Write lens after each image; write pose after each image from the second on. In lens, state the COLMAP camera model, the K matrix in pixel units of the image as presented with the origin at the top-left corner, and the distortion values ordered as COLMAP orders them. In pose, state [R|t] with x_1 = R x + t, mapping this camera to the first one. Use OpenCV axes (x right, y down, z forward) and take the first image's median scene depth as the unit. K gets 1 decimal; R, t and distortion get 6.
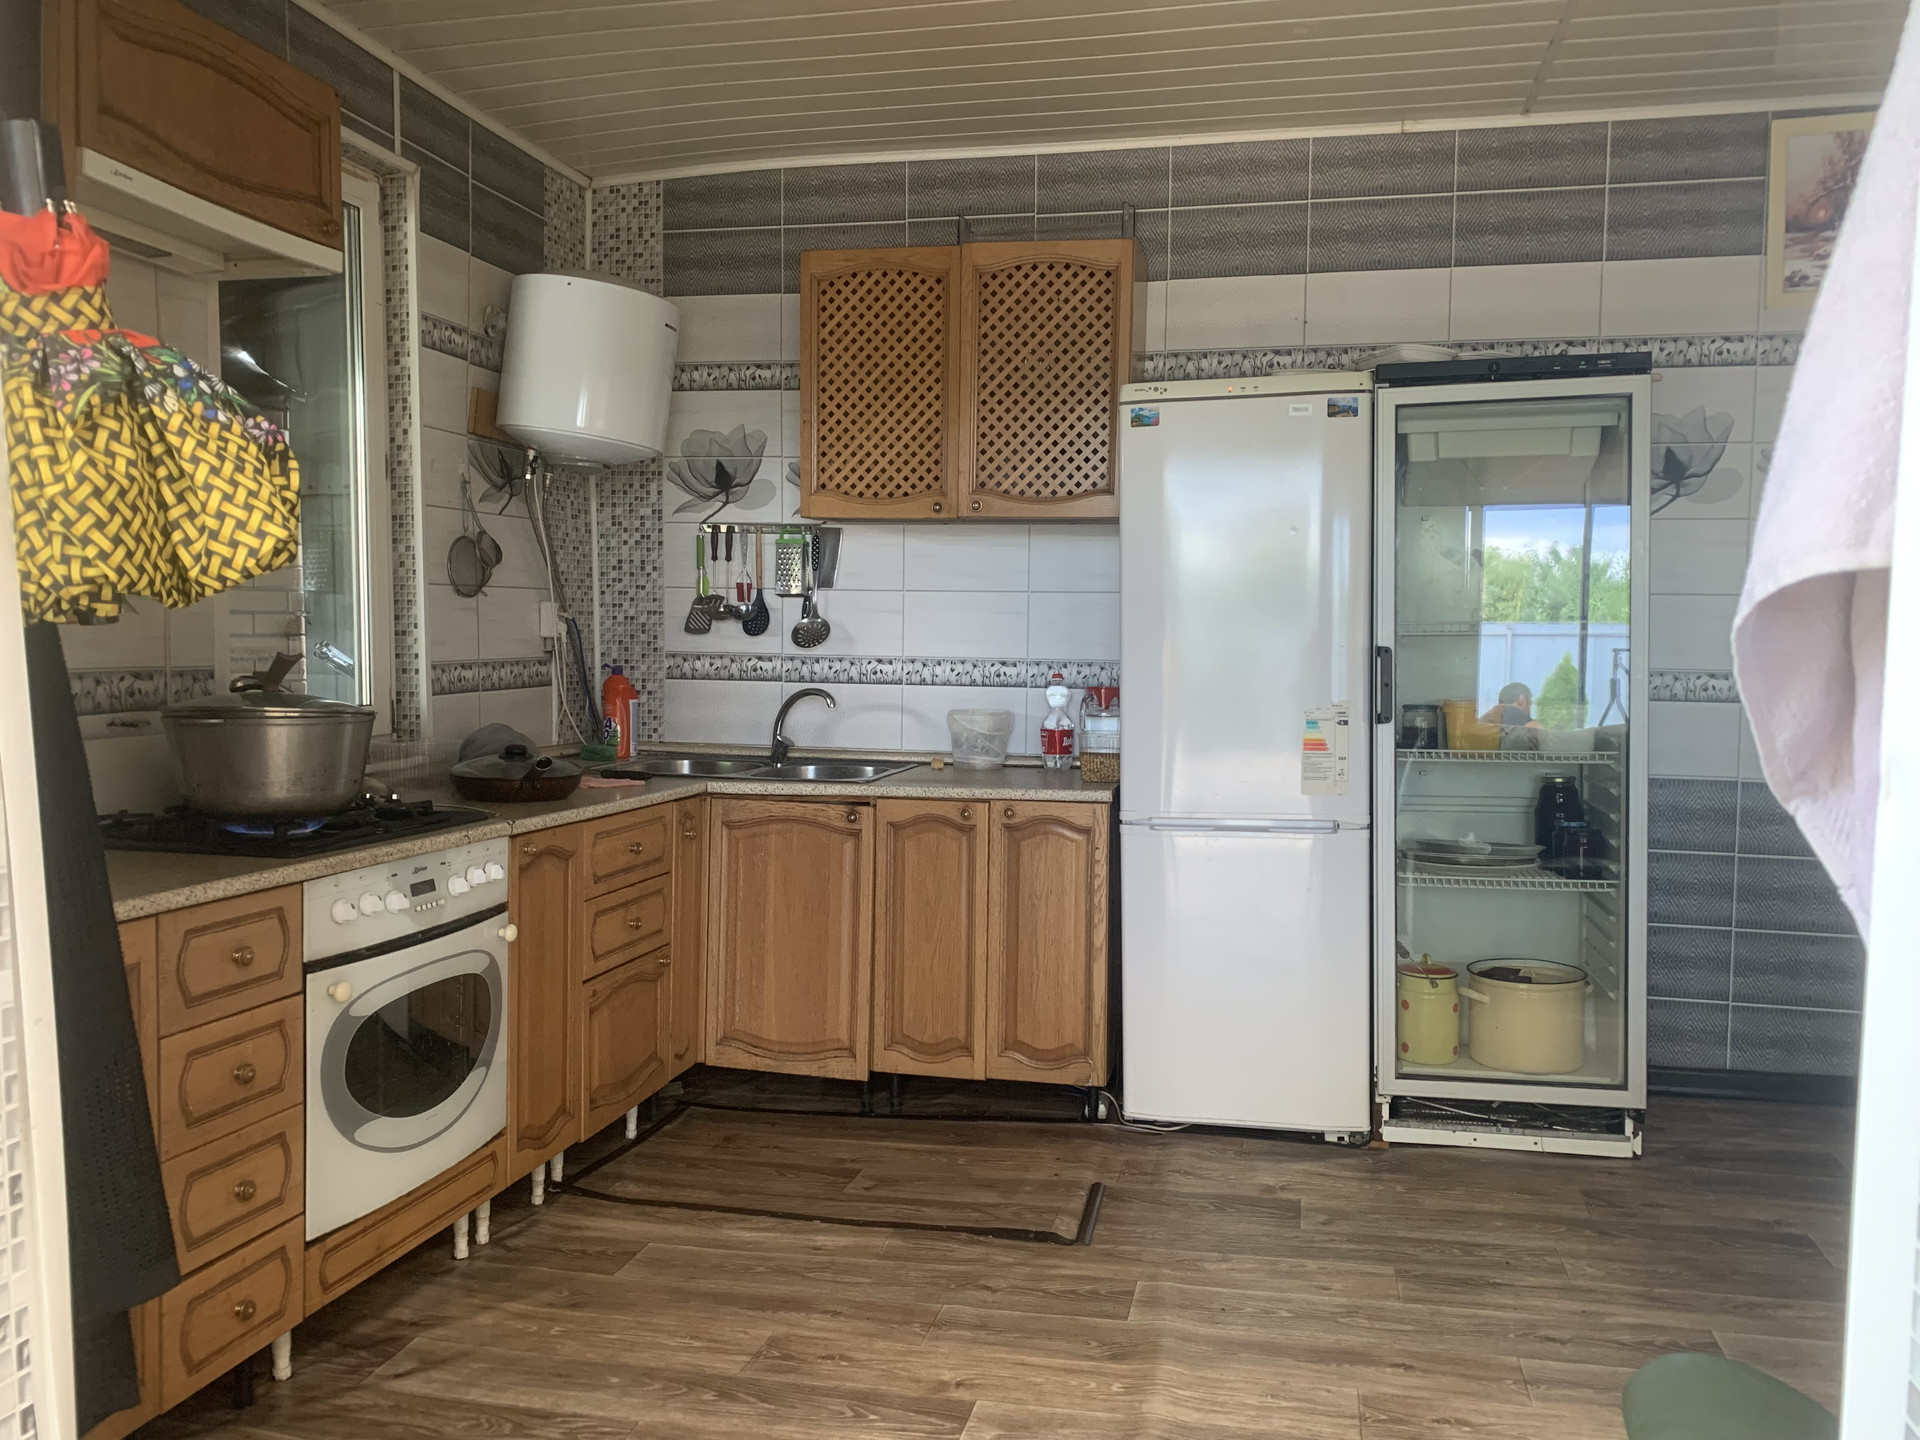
lens RADIAL K [[1468.3, 0, 964.5], [0, 1468.3, 715.6], [0, 0, 1]] dist [0.027822, -0.023712]
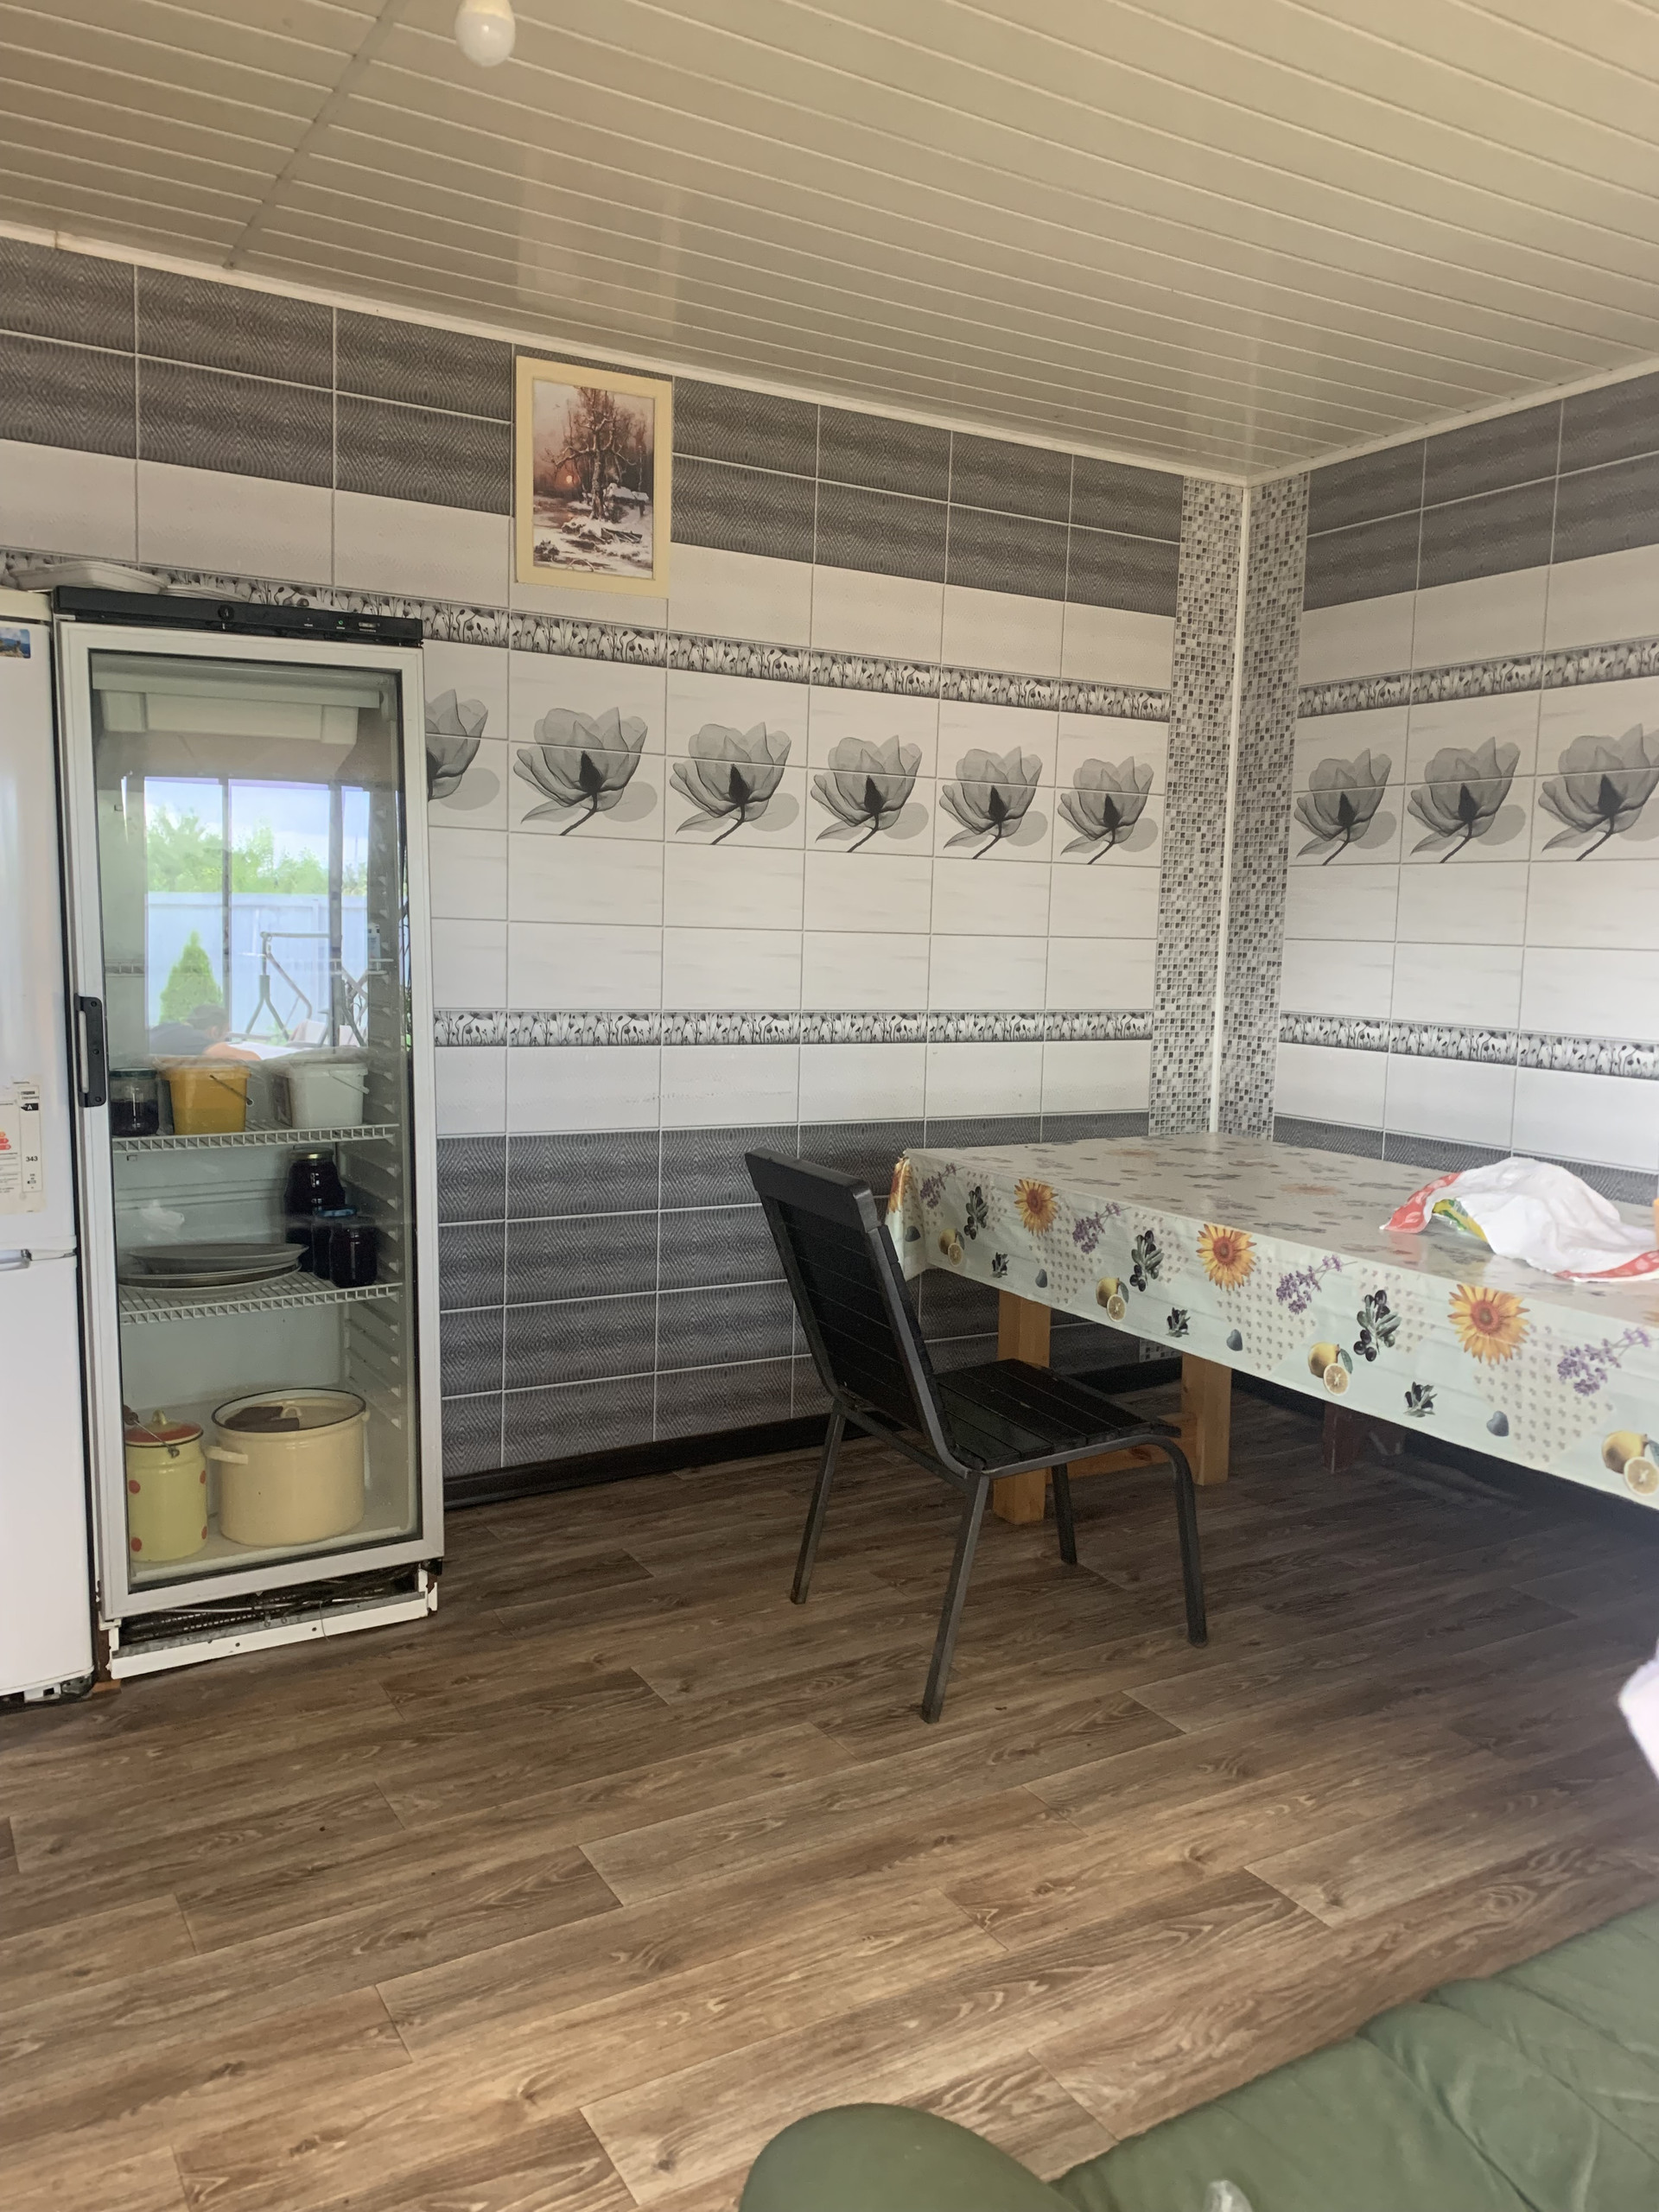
lens RADIAL K [[1691.6, 0, 792.2], [0, 1691.6, 1080.5], [0, 0, 1]] dist [0.027822, -0.023712]
pose [[0.736414, -0.059030, 0.673951, -0.014199], [0.024516, 0.997860, 0.060612, -0.046492], [-0.676087, -0.028113, 0.736286, 0.174496]]
